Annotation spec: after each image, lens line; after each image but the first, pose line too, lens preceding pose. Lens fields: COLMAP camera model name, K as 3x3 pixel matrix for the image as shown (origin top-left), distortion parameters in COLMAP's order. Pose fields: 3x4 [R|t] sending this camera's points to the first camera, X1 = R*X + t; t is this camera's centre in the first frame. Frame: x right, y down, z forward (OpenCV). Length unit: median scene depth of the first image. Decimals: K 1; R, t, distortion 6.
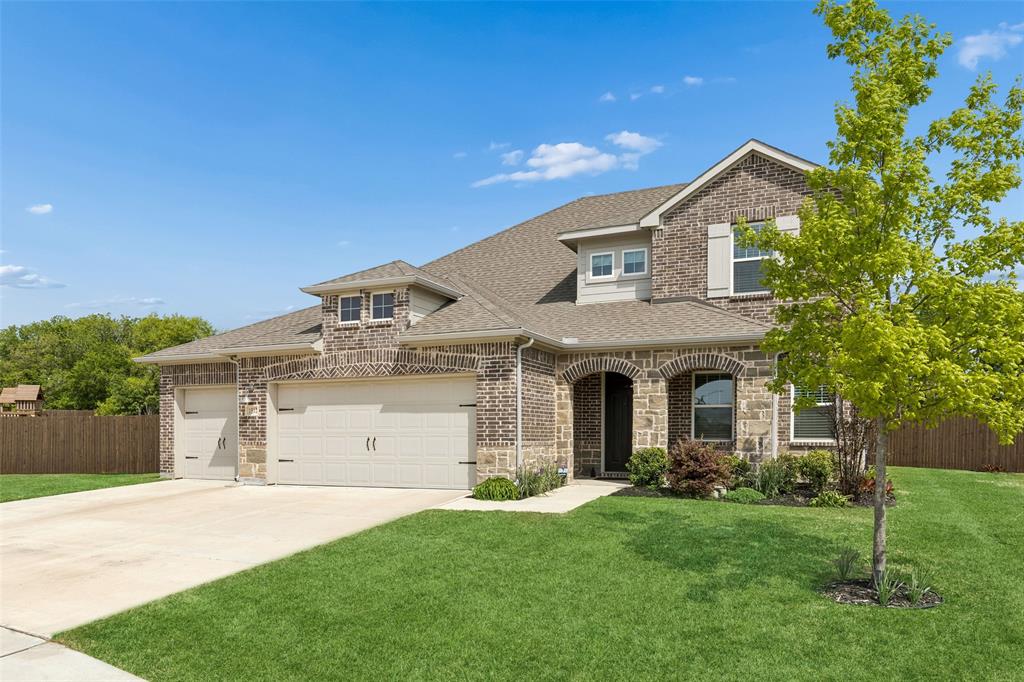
lens RADIAL K [[704.9, 0, 511.5], [0, 704.9, 354.0], [0, 0, 1]] dist [0.001831, -0.000544]
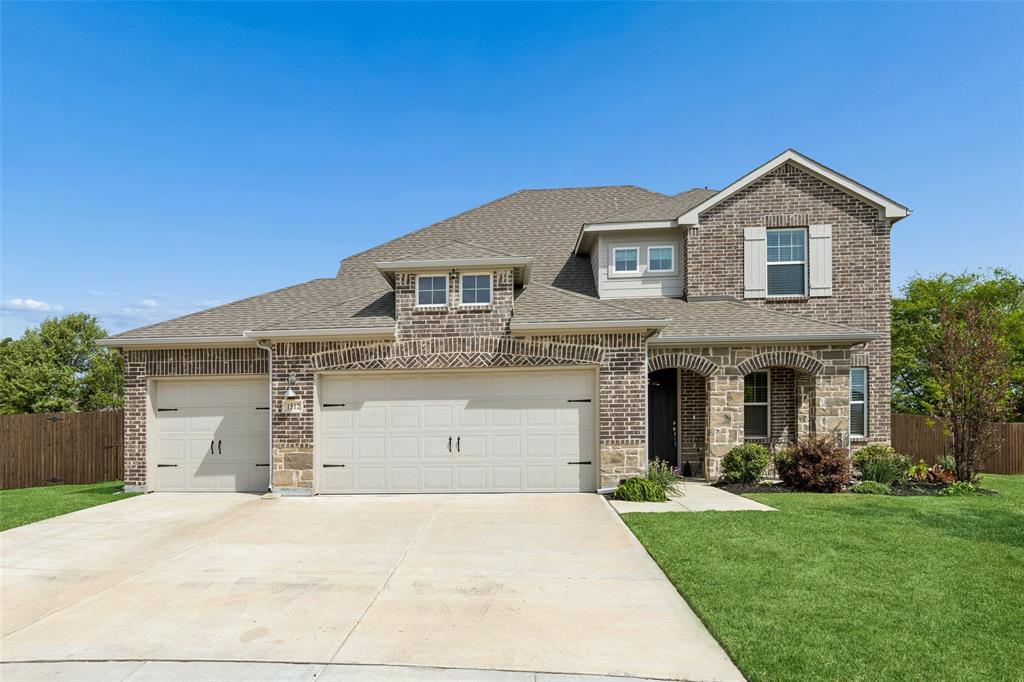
lens RADIAL K [[727.0, 0, 512.0], [0, 727.0, 341.0], [0, 0, 1]] dist [0.000306, -0.000302]
pose [[0.953123, 0.030942, 0.300995, -0.403951], [-0.024876, 0.999403, -0.023966, 0.018147], [-0.301557, 0.015355, 0.953324, 0.108115]]
